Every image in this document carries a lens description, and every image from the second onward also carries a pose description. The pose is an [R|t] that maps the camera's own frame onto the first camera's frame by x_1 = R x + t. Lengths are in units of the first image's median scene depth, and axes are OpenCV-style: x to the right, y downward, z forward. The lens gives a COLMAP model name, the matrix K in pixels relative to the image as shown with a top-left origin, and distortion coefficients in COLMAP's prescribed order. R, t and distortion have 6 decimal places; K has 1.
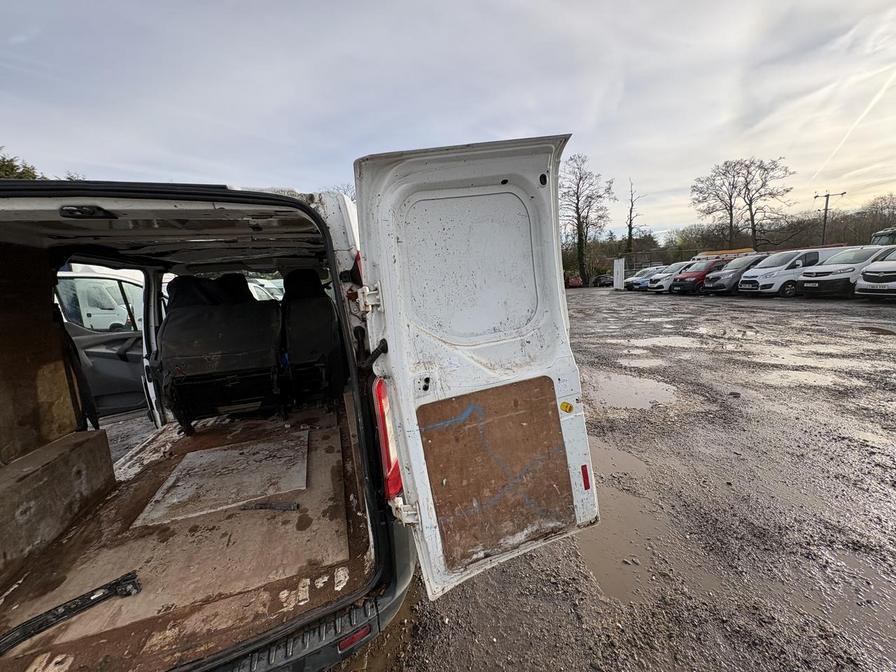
lens RADIAL K [[348.6, 0, 445.8], [0, 348.6, 335.7], [0, 0, 1]] dist [-0.001135, -0.000371]
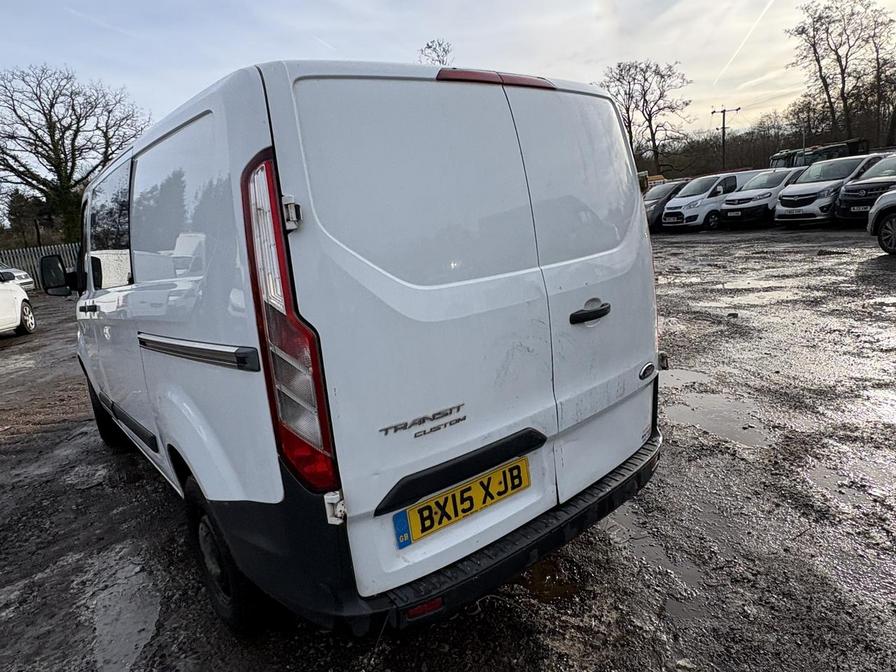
lens RADIAL K [[545.0, 0, 448.0], [0, 545.0, 336.0], [0, 0, 1]] dist [0.001218, 0.000777]
pose [[0.933793, -0.112265, 0.339746, -0.103980], [0.102363, 0.993637, 0.046990, 0.017909], [-0.342860, -0.009102, 0.939343, -0.036915]]
